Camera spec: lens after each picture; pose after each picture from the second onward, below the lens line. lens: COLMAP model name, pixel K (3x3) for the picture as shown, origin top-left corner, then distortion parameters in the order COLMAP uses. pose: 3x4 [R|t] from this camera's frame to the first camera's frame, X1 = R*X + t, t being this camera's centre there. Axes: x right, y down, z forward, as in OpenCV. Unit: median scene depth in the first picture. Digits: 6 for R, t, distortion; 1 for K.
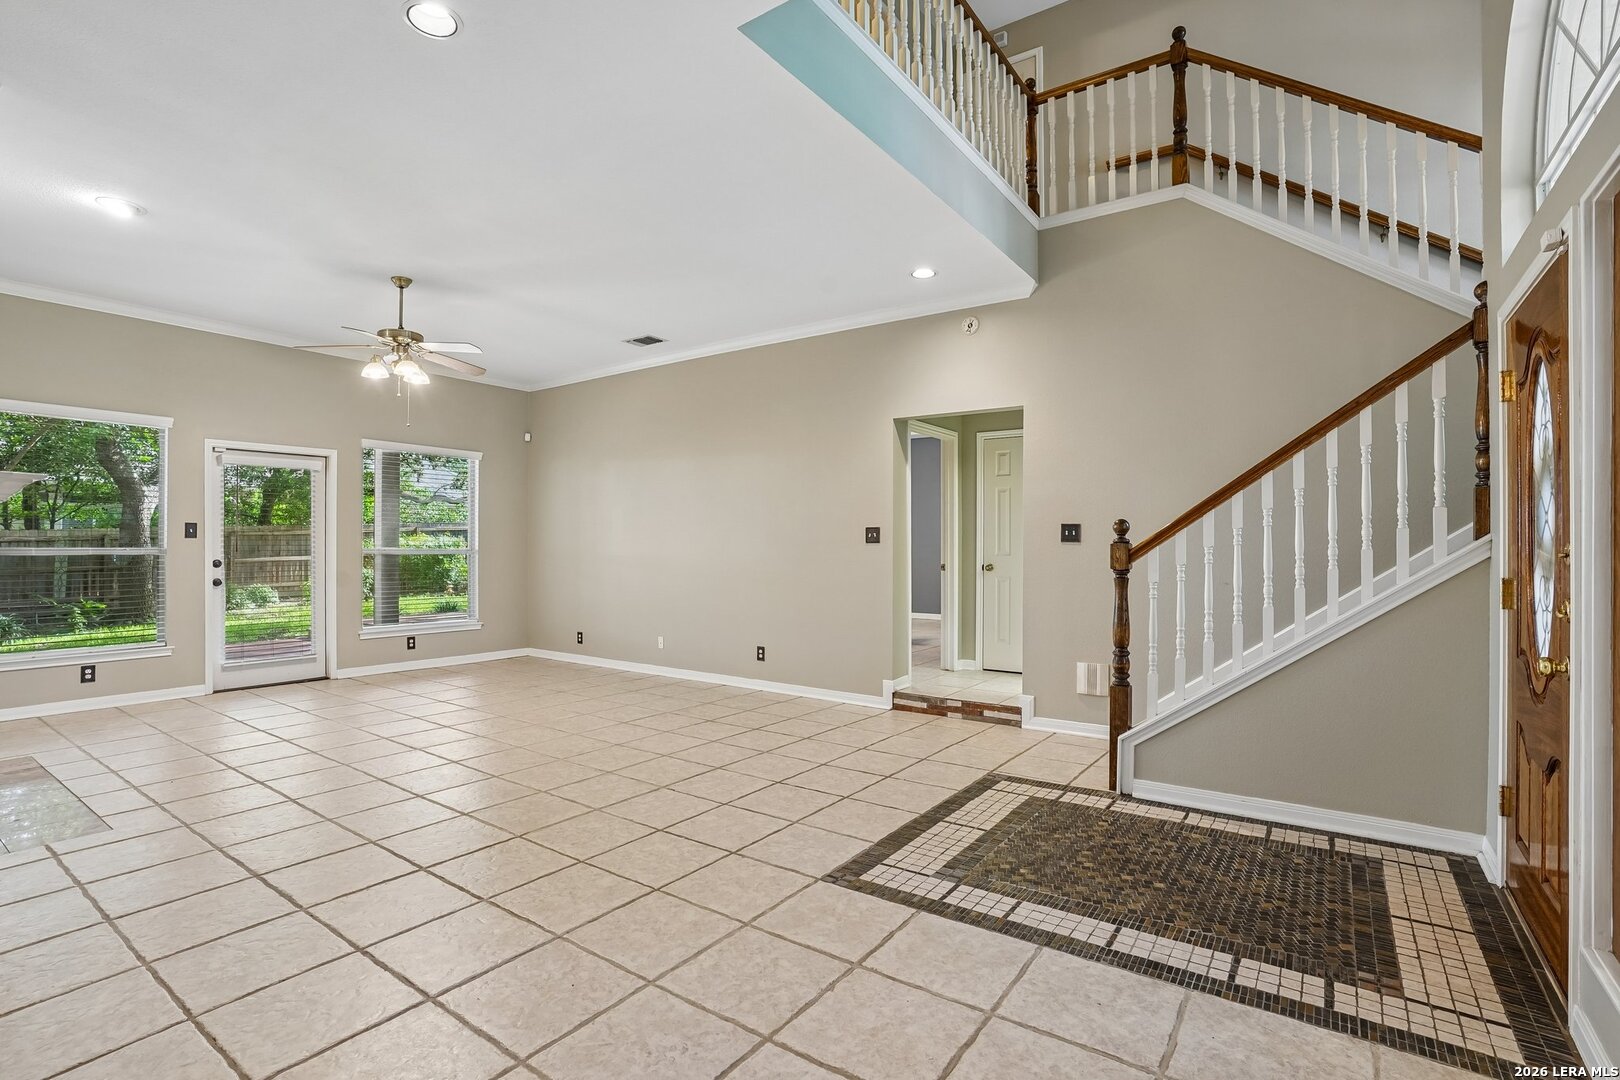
lens RADIAL K [[757.9, 0, 810.0], [0, 757.9, 540.0], [0, 0, 1]] dist [-0.071084, 0.028610]
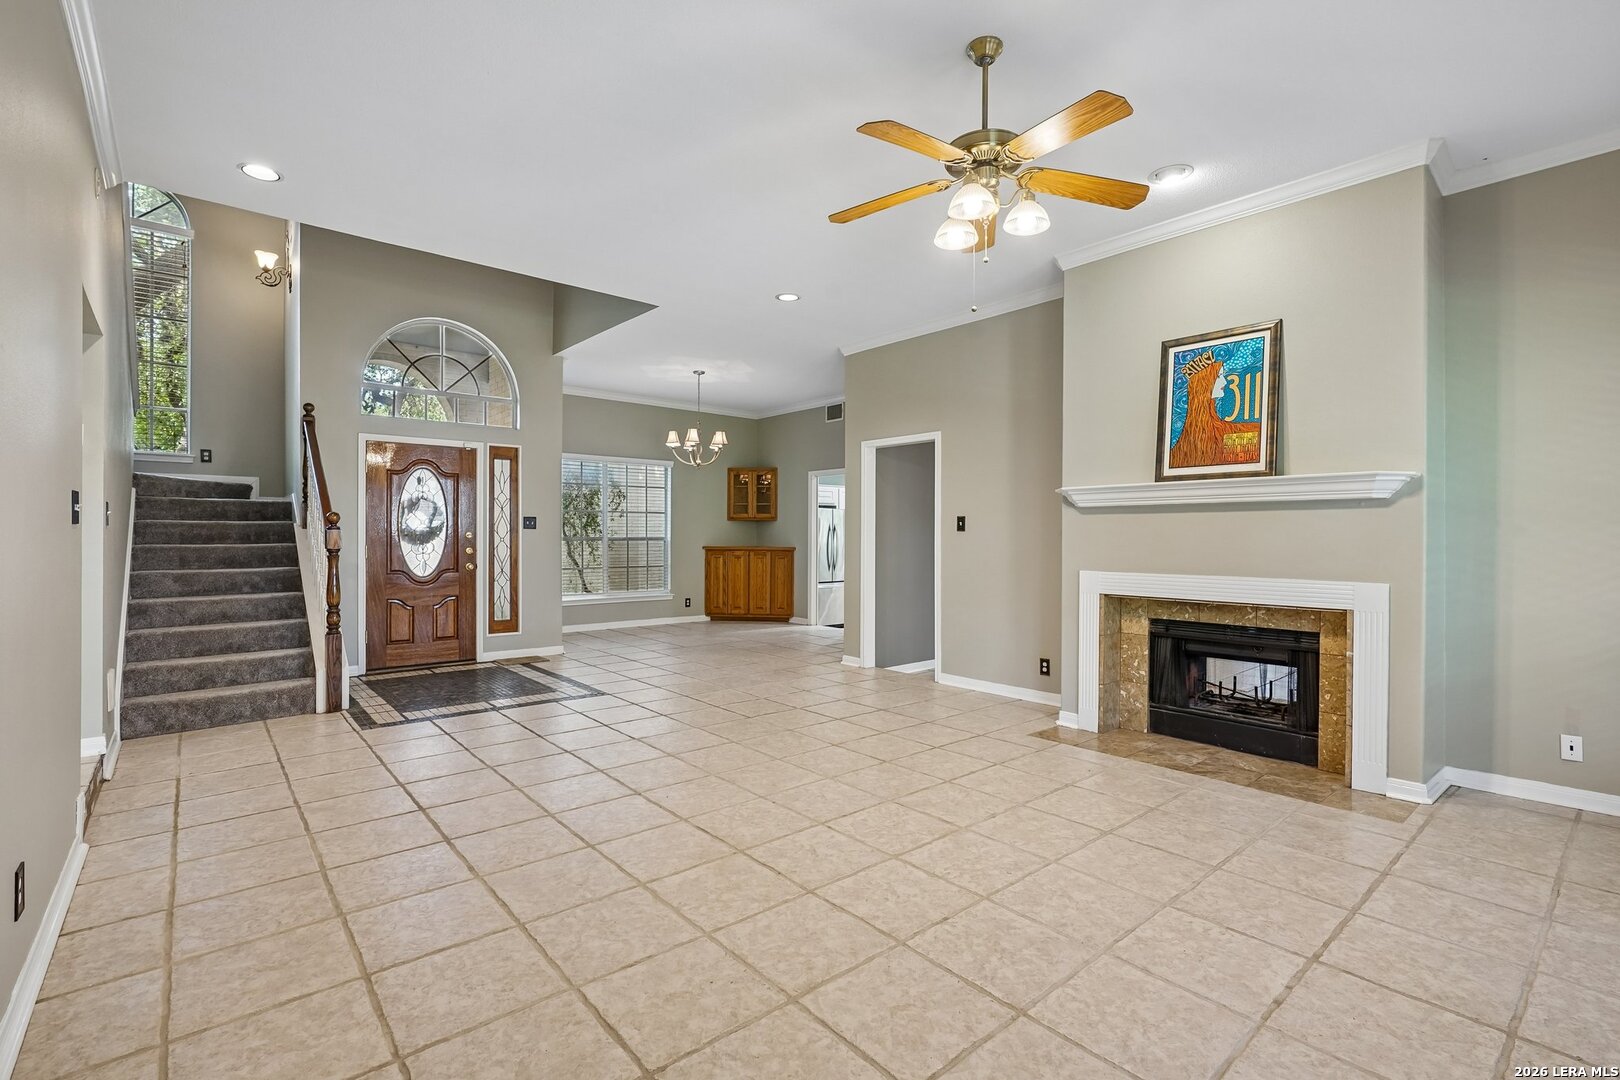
lens RADIAL K [[734.4, 0, 810.5], [0, 734.4, 536.1], [0, 0, 1]] dist [-0.019486, 0.008934]
pose [[-0.968175, -0.006217, 0.250198, -0.527555], [-0.008163, 0.999944, -0.006740, 0.012642], [-0.250142, -0.008568, -0.968171, 1.448998]]
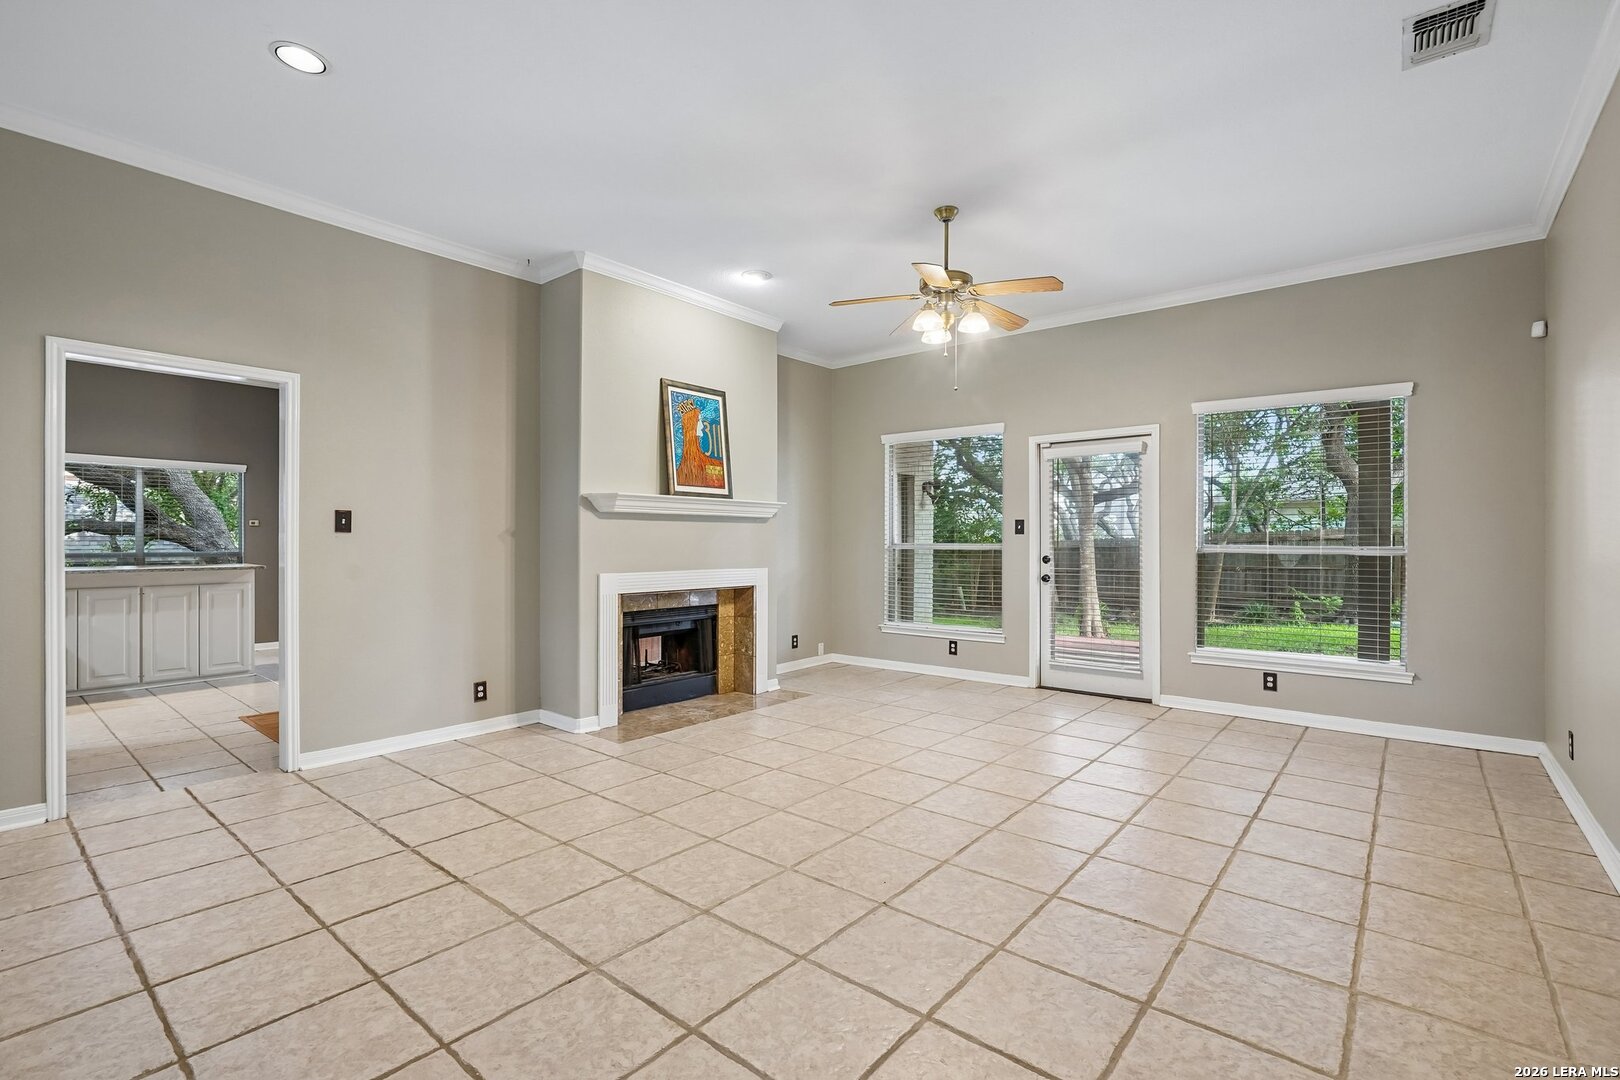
lens RADIAL K [[734.4, 0, 810.5], [0, 734.4, 536.1], [0, 0, 1]] dist [-0.019486, 0.008934]
pose [[-0.077239, -0.010450, -0.996958, 0.238381], [0.005111, 0.999928, -0.010877, 0.010735], [0.996999, -0.005935, -0.077180, 0.854466]]
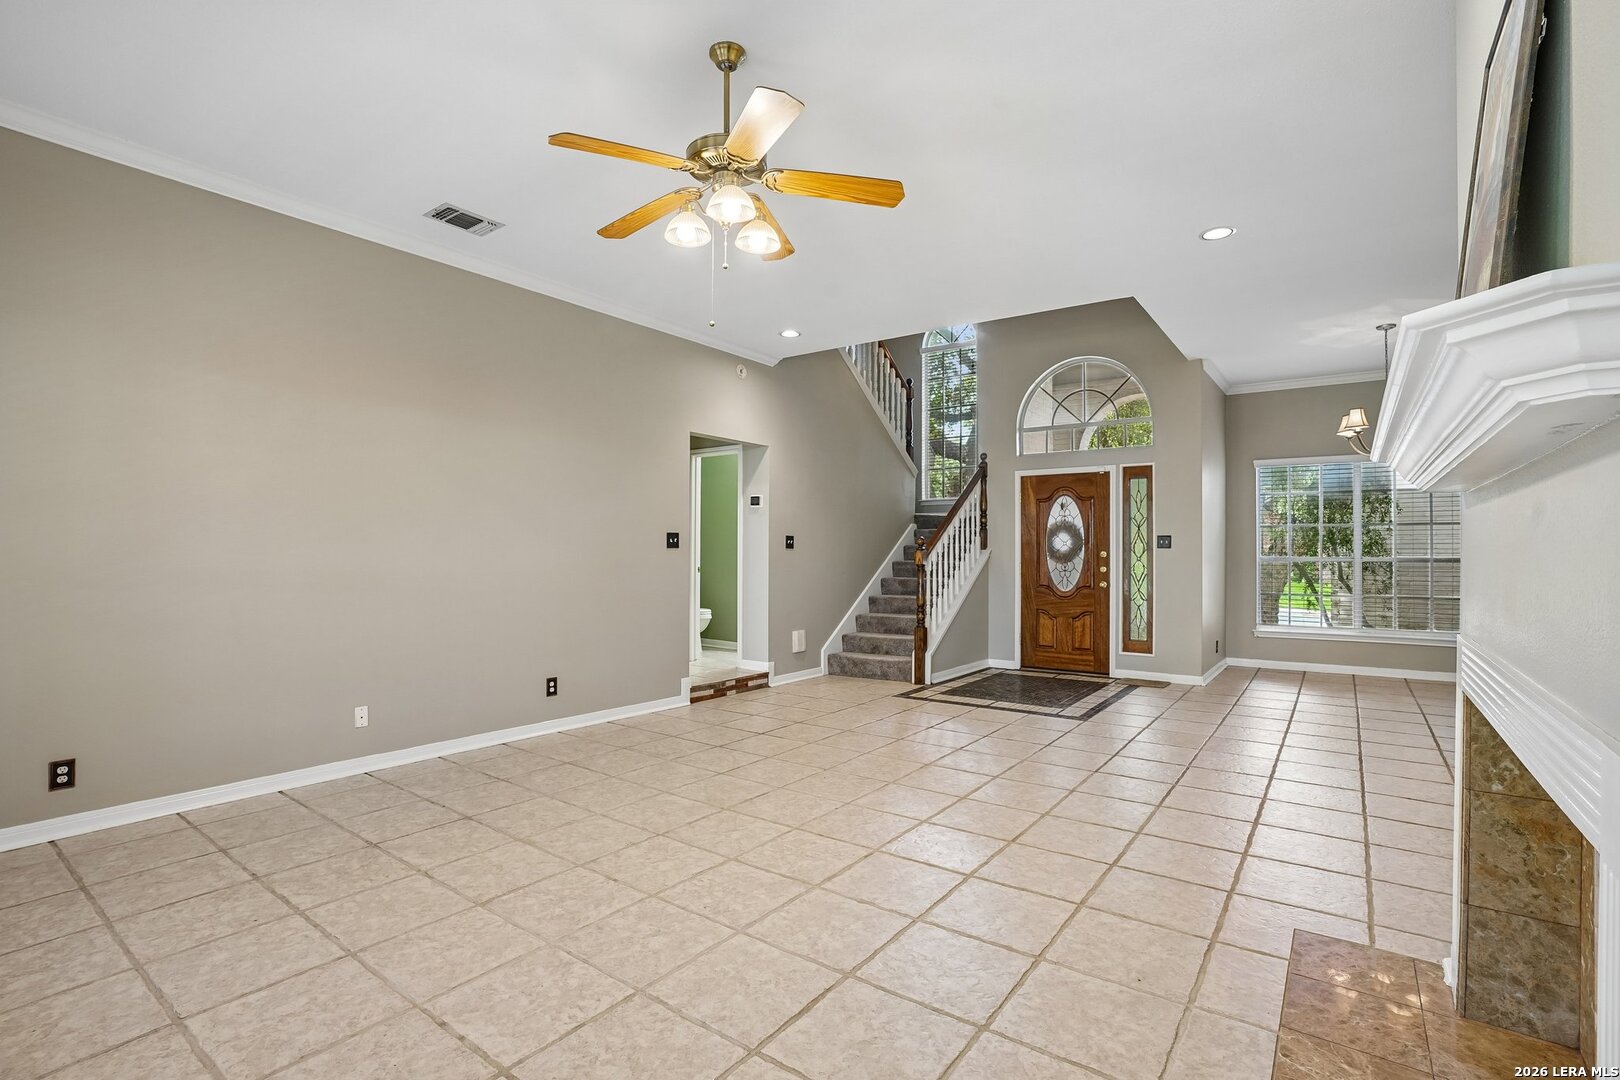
lens RADIAL K [[747.5, 0, 804.4], [0, 747.5, 543.0], [0, 0, 1]] dist [-0.077586, 0.037427]
pose [[0.027579, 0.009992, 0.999570, -1.003661], [-0.011809, 0.999884, -0.009669, 0.005320], [-0.999550, -0.011537, 0.027694, 0.867448]]
